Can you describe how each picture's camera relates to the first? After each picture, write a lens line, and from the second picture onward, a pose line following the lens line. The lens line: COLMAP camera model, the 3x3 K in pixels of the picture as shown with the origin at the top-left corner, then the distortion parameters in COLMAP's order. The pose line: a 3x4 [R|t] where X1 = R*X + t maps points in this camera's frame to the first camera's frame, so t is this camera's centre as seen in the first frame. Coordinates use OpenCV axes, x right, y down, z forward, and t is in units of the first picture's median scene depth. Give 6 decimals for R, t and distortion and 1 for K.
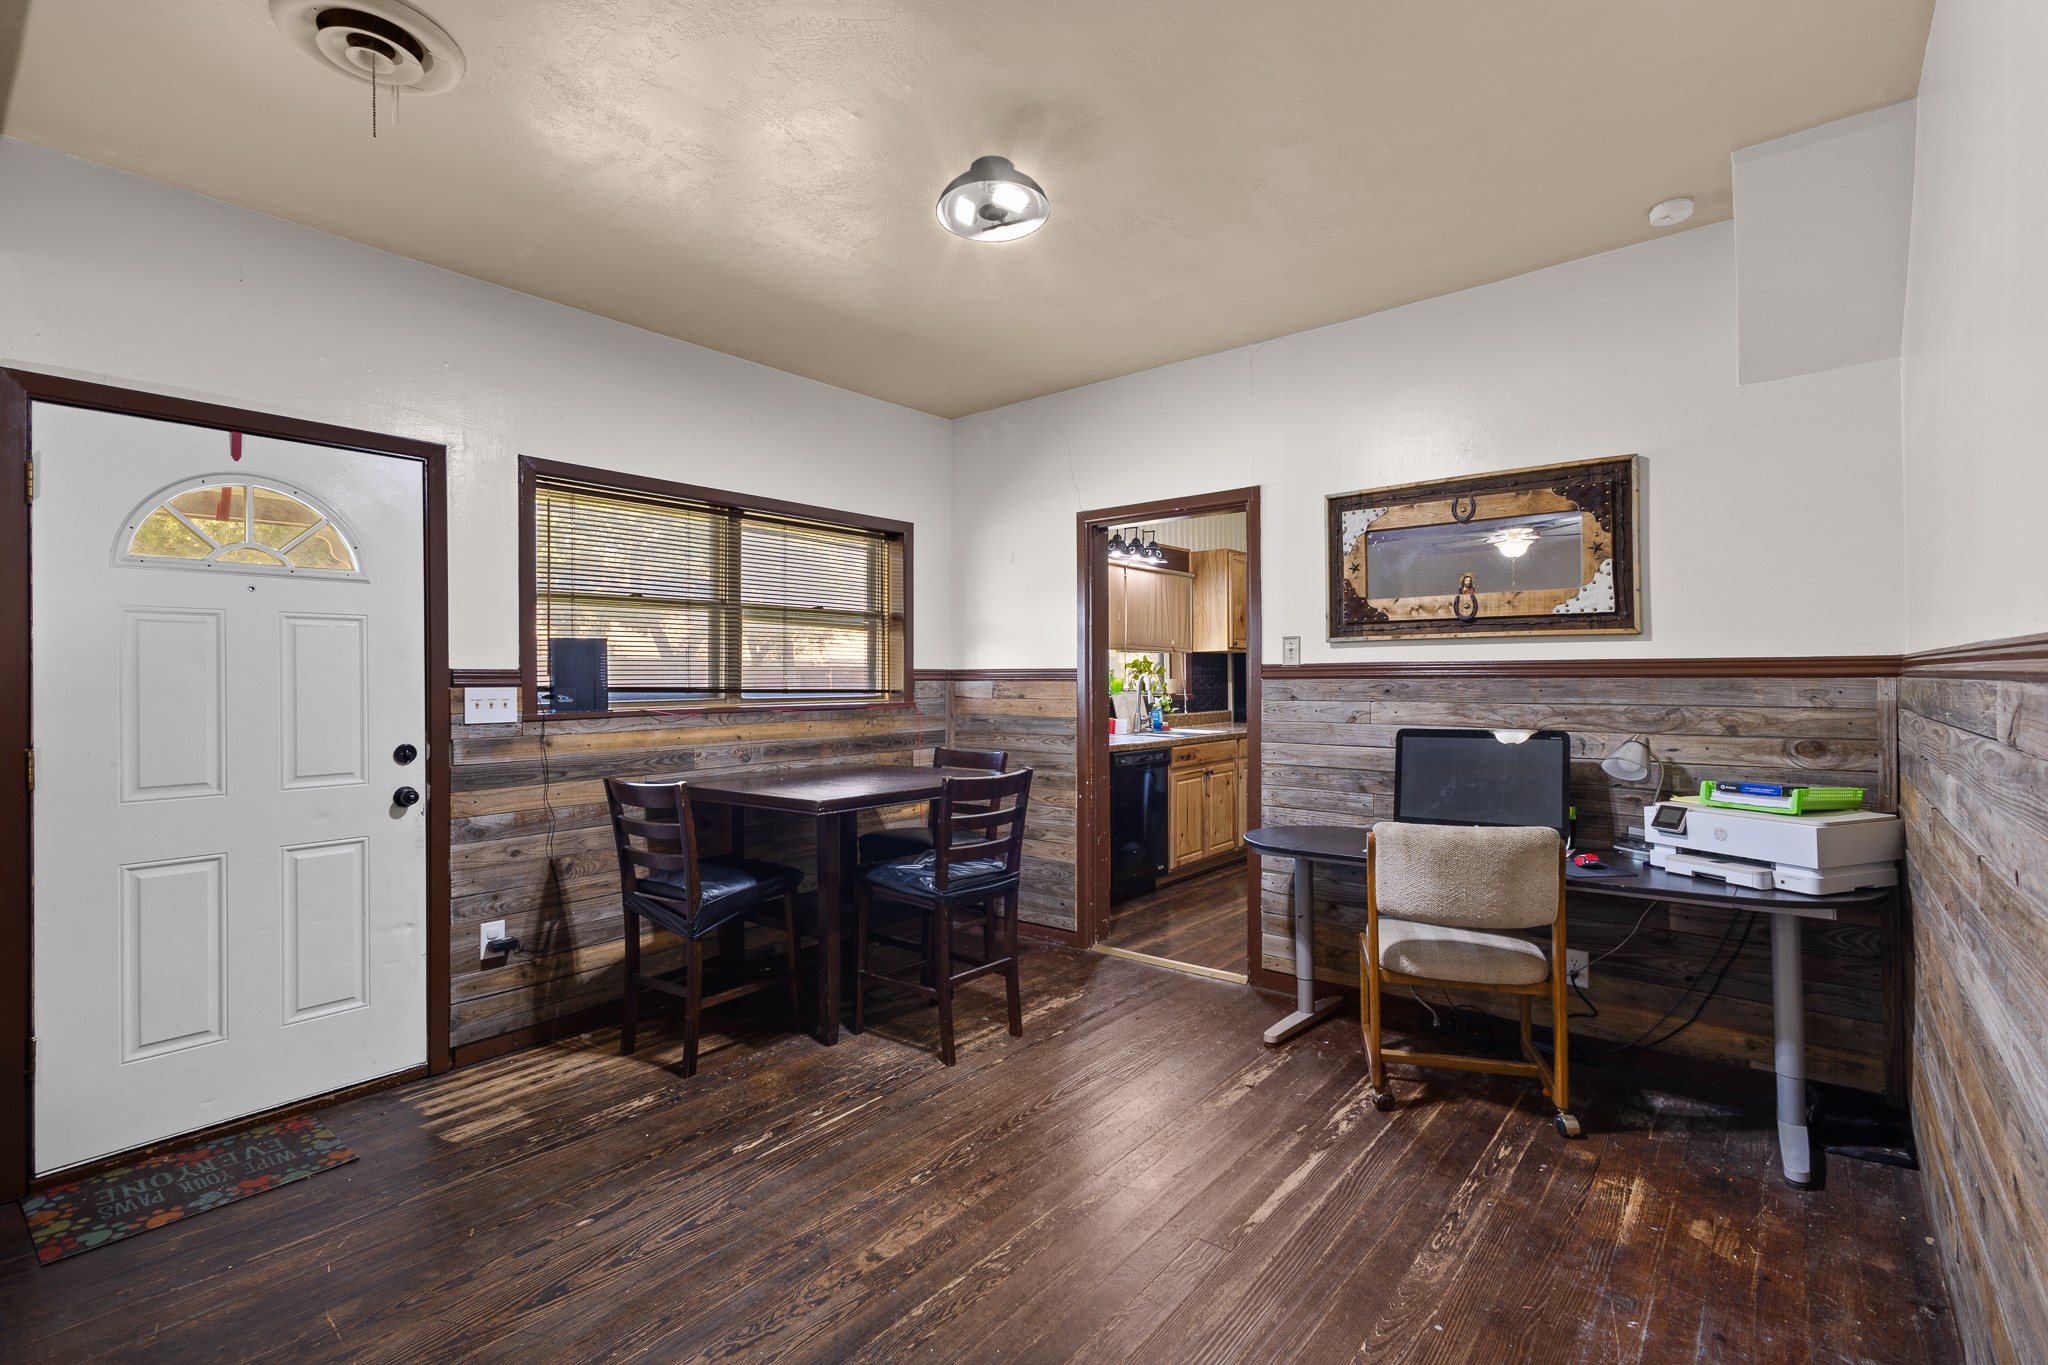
lens RADIAL K [[942.6, 0, 1027.2], [0, 942.6, 675.2], [0, 0, 1]] dist [0.008336, -0.003236]
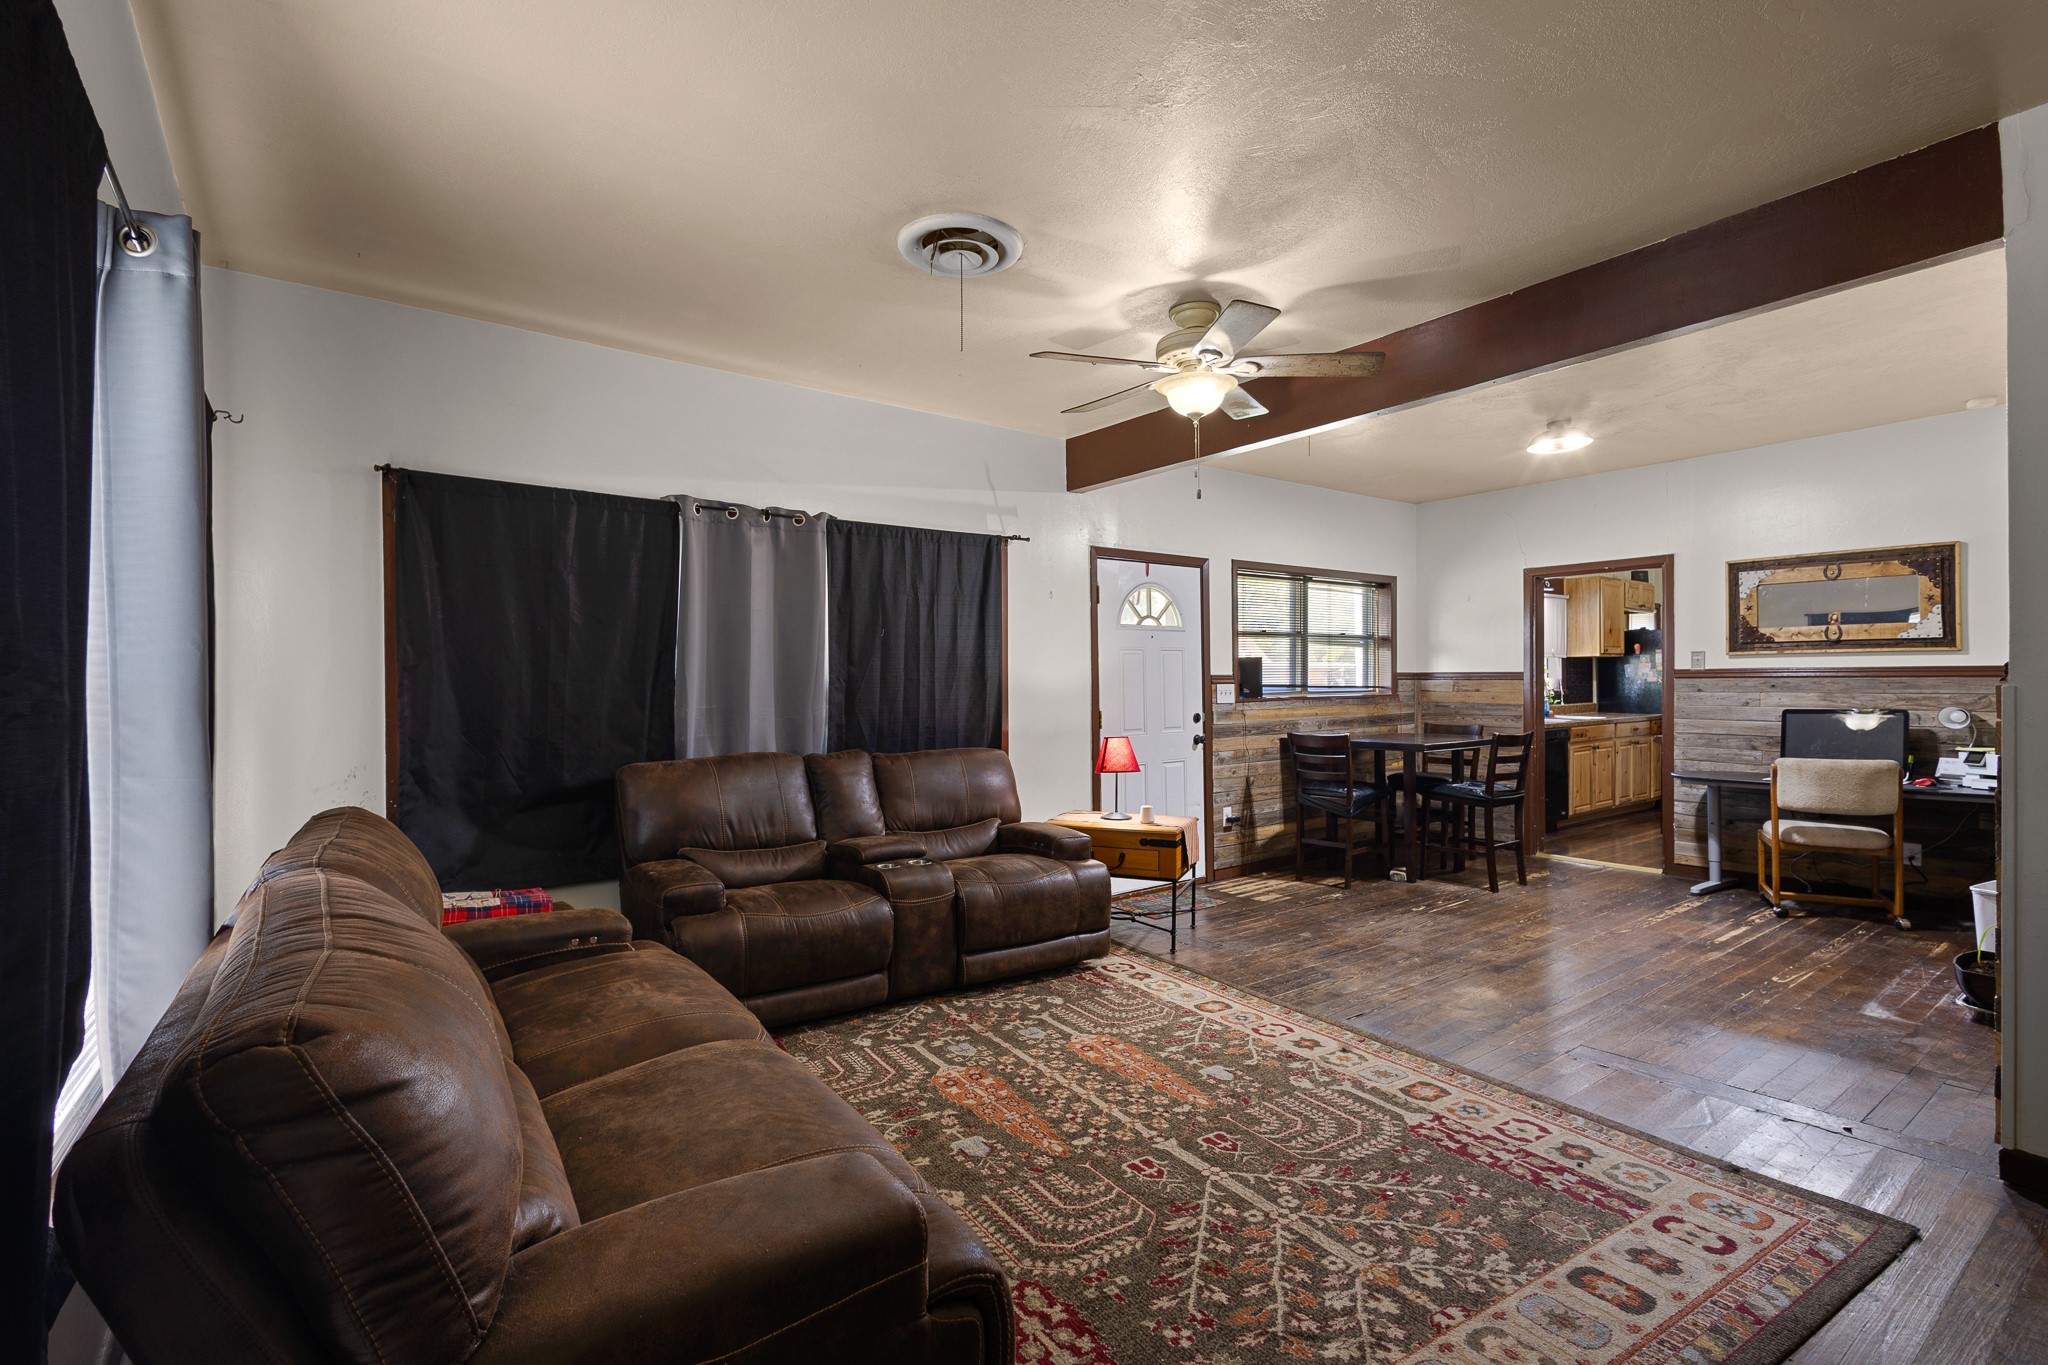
lens RADIAL K [[942.6, 0, 1022.9], [0, 942.6, 688.8], [0, 0, 1]] dist [0.008336, -0.003236]
pose [[0.970113, -0.000232, -0.242654, -0.497668], [0.003969, 0.999881, 0.014913, -0.007642], [0.242622, -0.015431, 0.969998, -0.927180]]
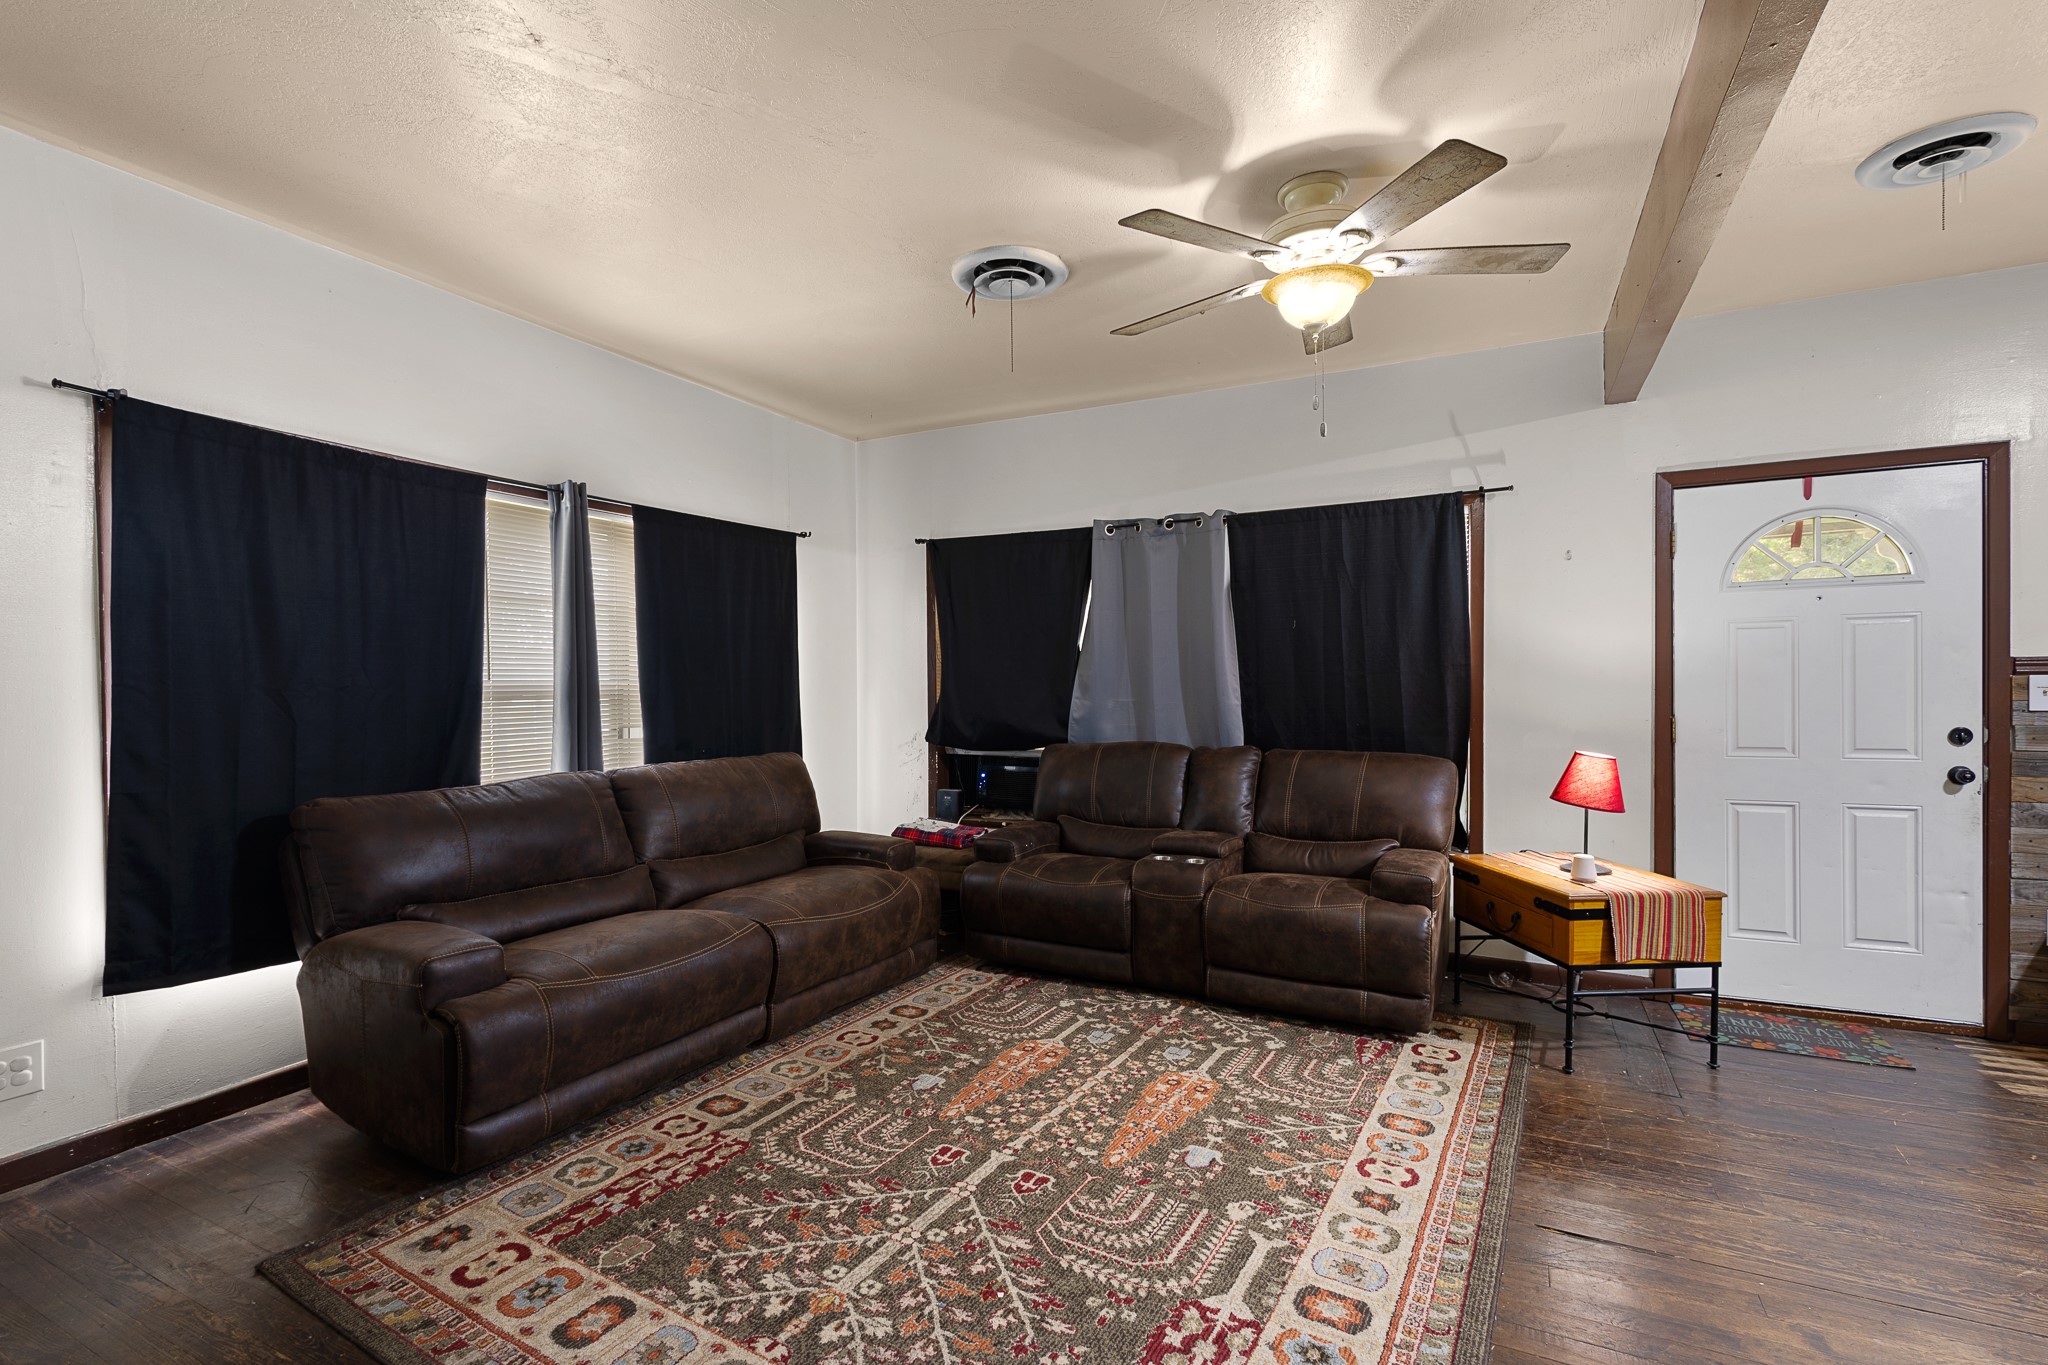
lens RADIAL K [[942.6, 0, 1007.3], [0, 942.6, 701.1], [0, 0, 1]] dist [0.008336, -0.003236]
pose [[0.208543, 0.020628, -0.977796, 0.170640], [0.017654, 0.999535, 0.024852, -0.003661], [0.977854, -0.022444, 0.208081, -0.284838]]
